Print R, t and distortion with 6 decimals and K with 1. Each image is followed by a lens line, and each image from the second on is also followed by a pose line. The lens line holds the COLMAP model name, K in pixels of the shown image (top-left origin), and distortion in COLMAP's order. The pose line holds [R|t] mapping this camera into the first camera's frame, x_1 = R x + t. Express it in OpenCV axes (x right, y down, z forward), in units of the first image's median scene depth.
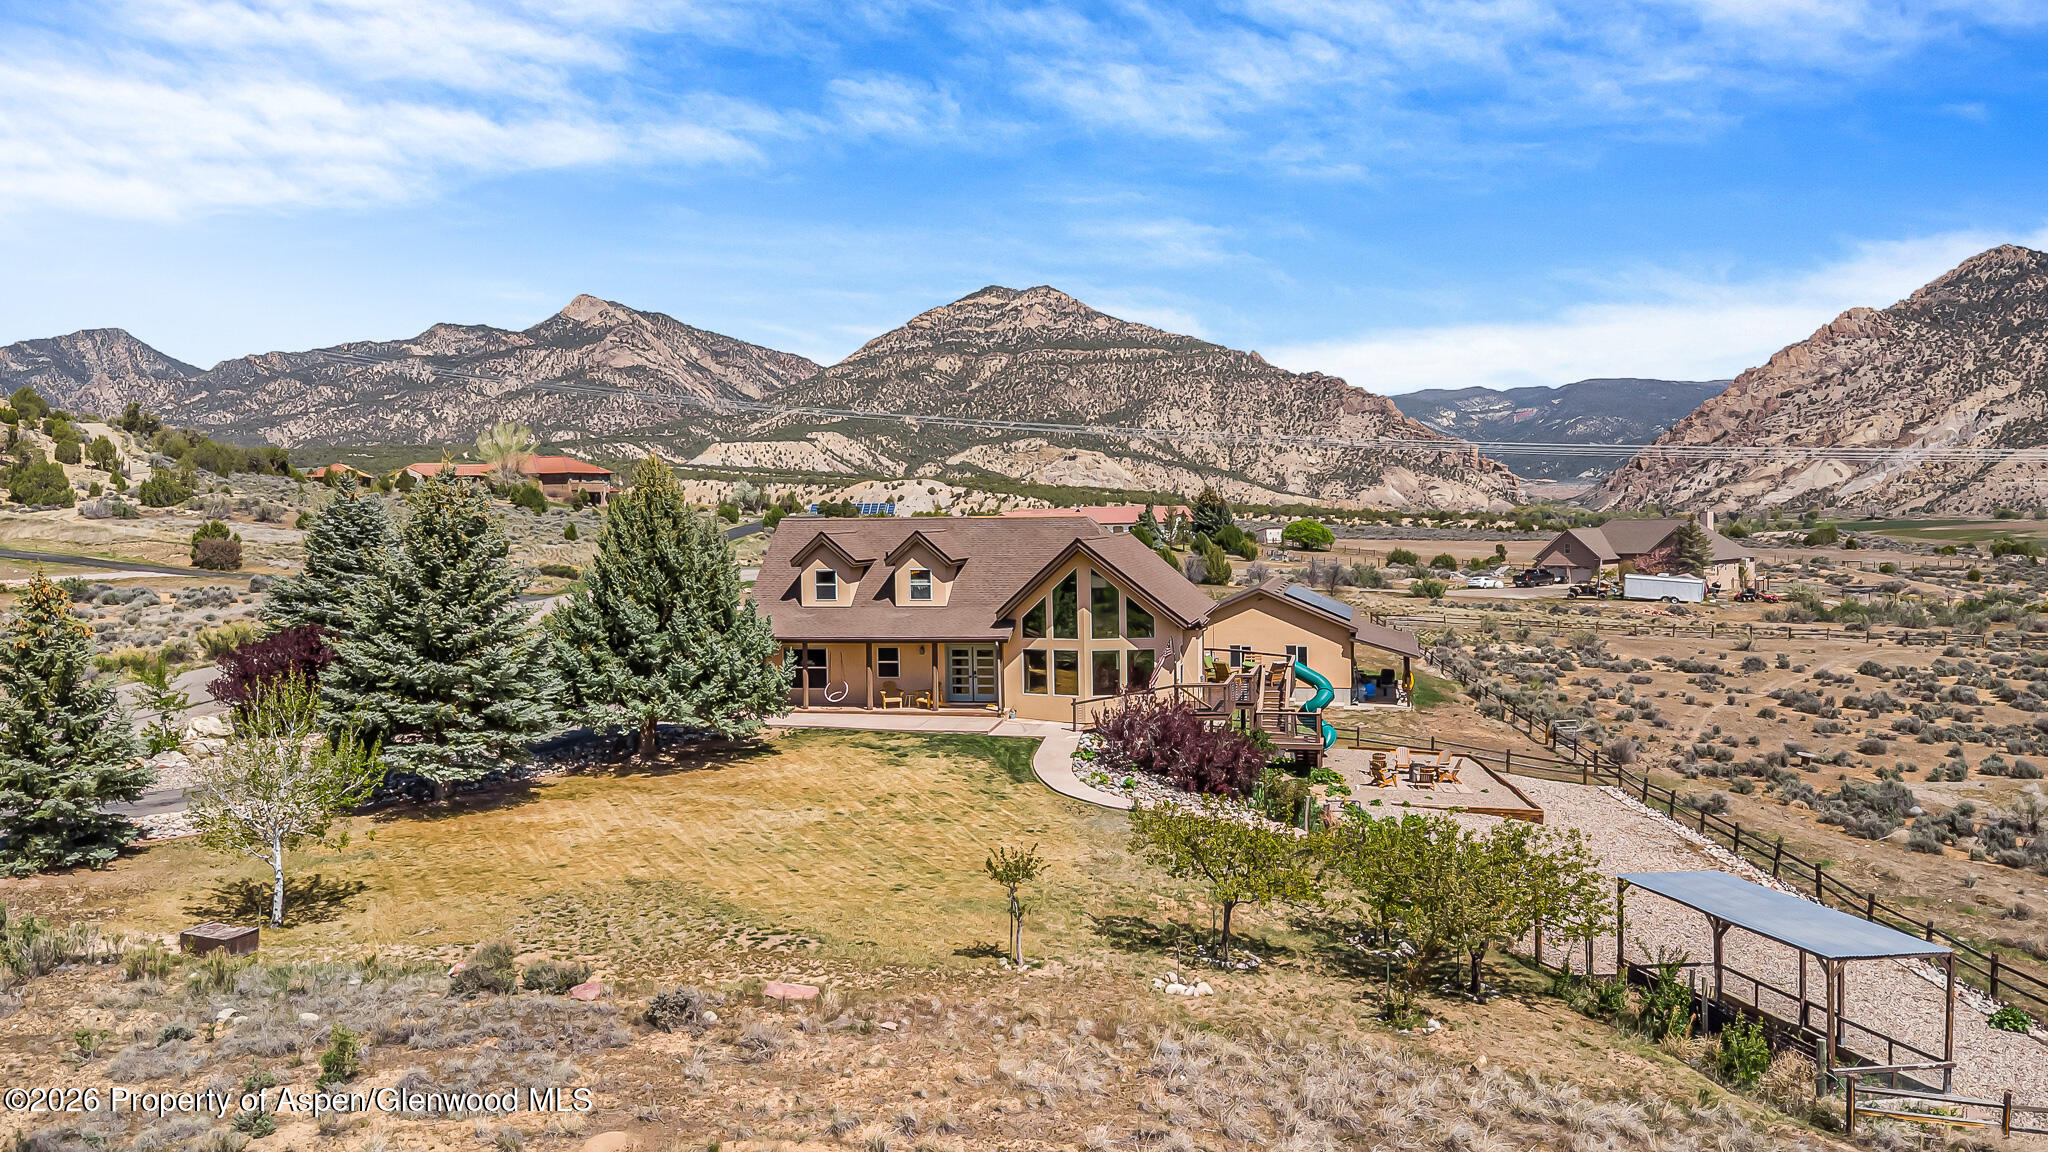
lens RADIAL K [[1542.5, 0, 1026.3], [0, 1542.5, 570.4], [0, 0, 1]] dist [0.013086, 0.000366]
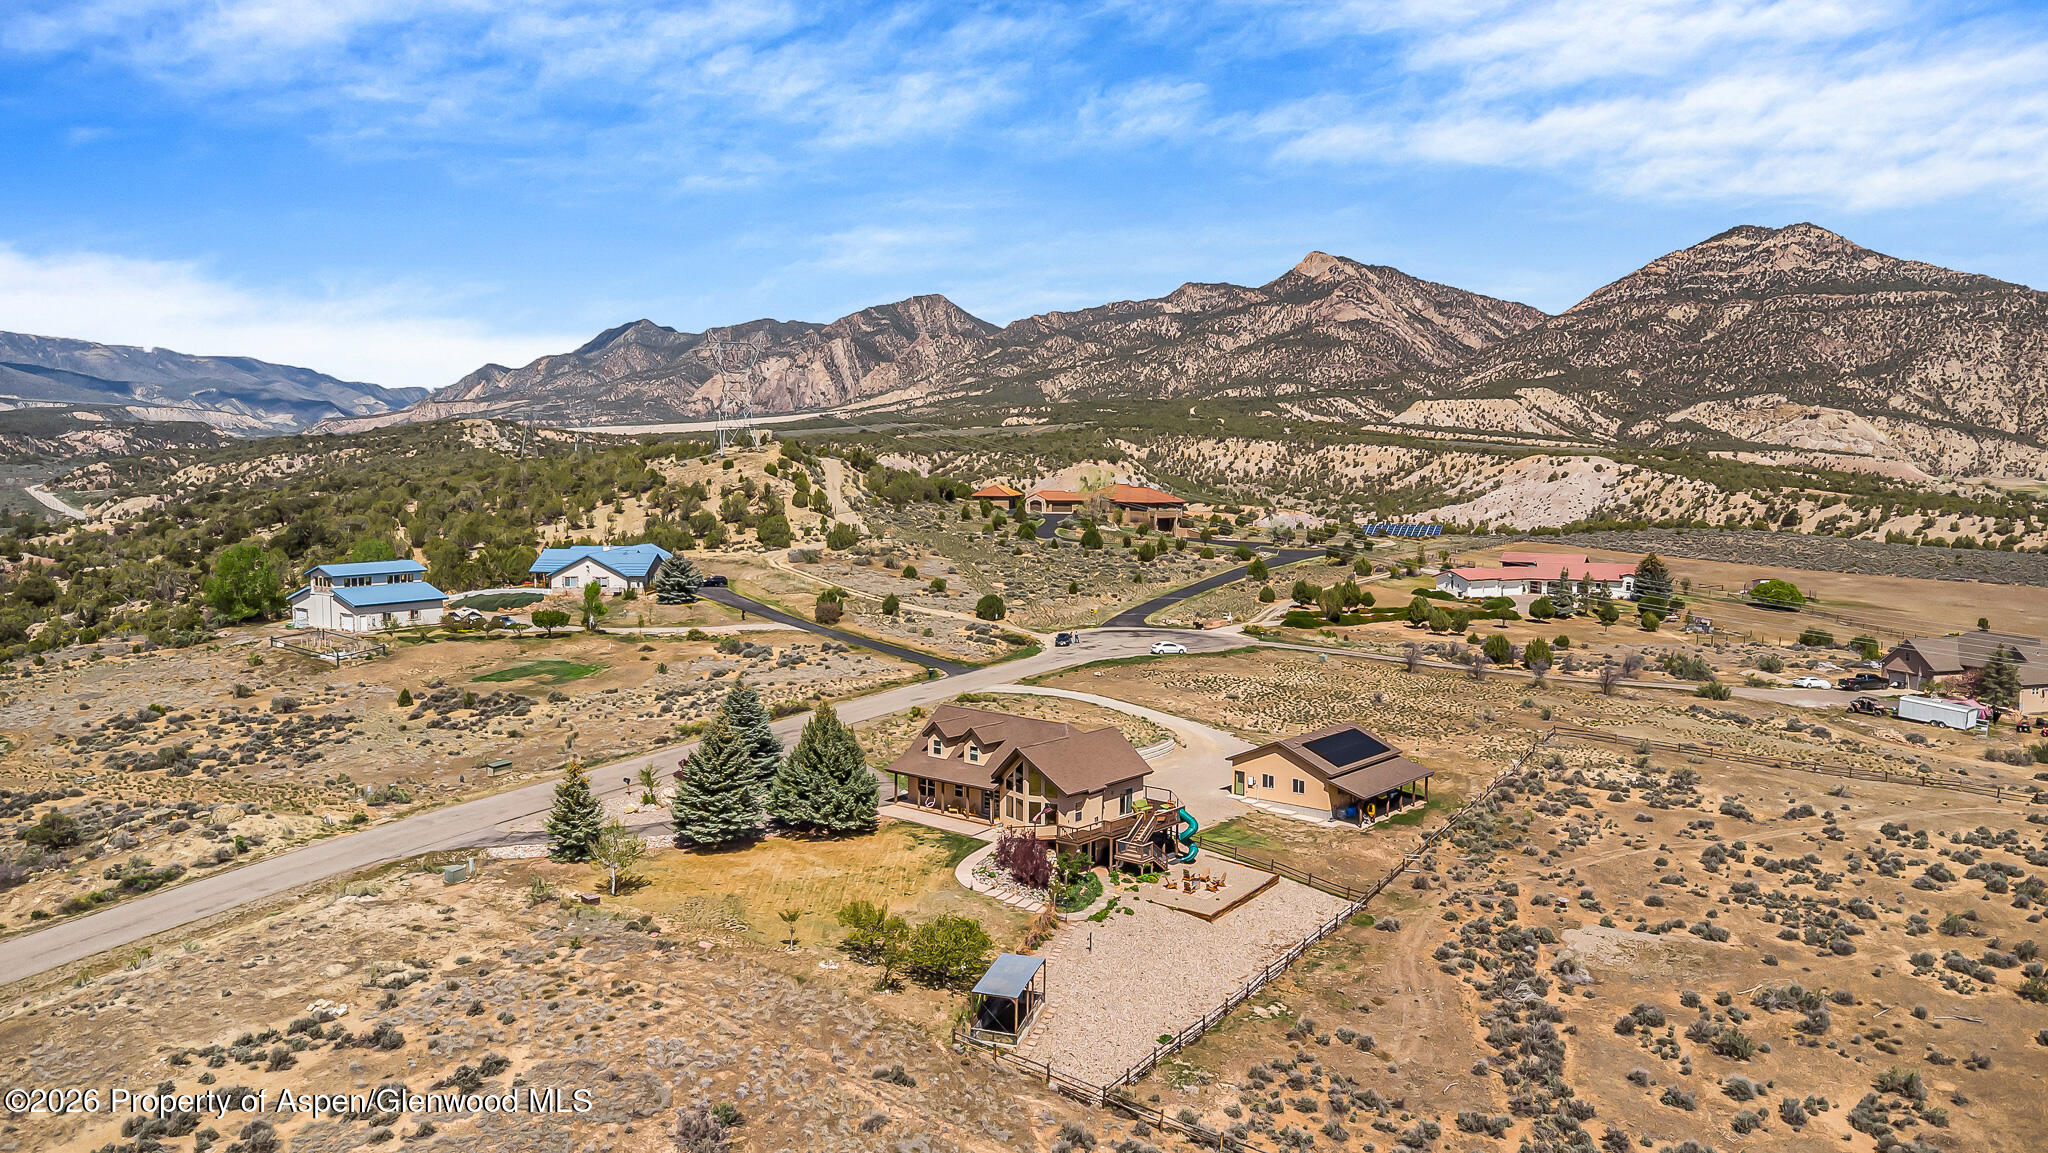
lens RADIAL K [[1495.1, 0, 1025.9], [0, 1495.1, 562.7], [0, 0, 1]] dist [0.038511, -0.054947]
pose [[0.890473, 0.054273, -0.451787, 0.043152], [-0.037952, 0.998261, 0.045117, -0.016515], [0.453450, -0.023030, 0.890984, -0.035352]]
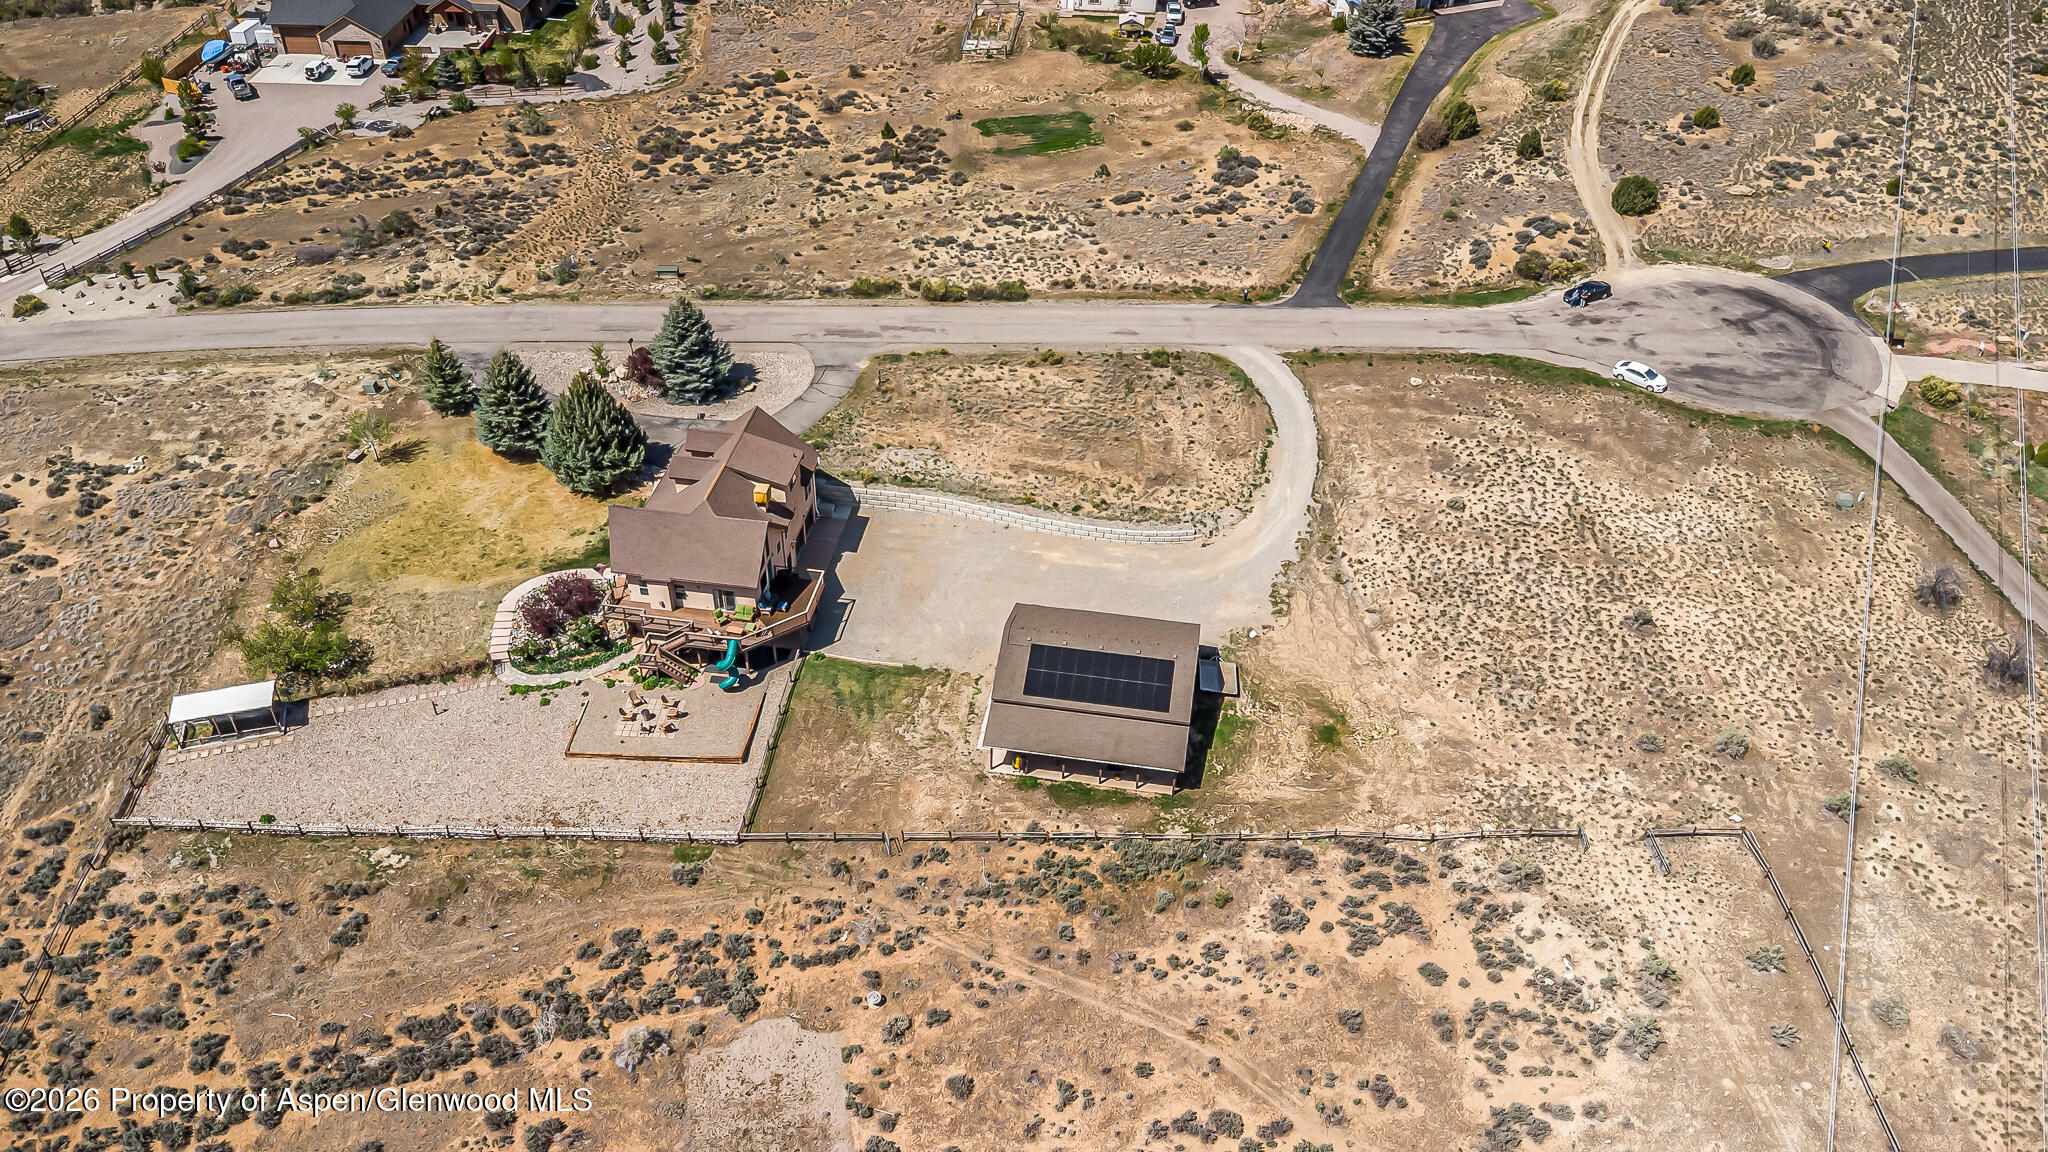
lens RADIAL K [[1495.1, 0, 1025.9], [0, 1495.1, 562.2], [0, 0, 1]] dist [0.038511, -0.054947]
pose [[0.064478, 0.623855, -0.778876, 0.077708], [-0.064195, 0.781476, 0.620624, -0.057401], [0.995852, 0.009984, 0.090437, 0.063595]]
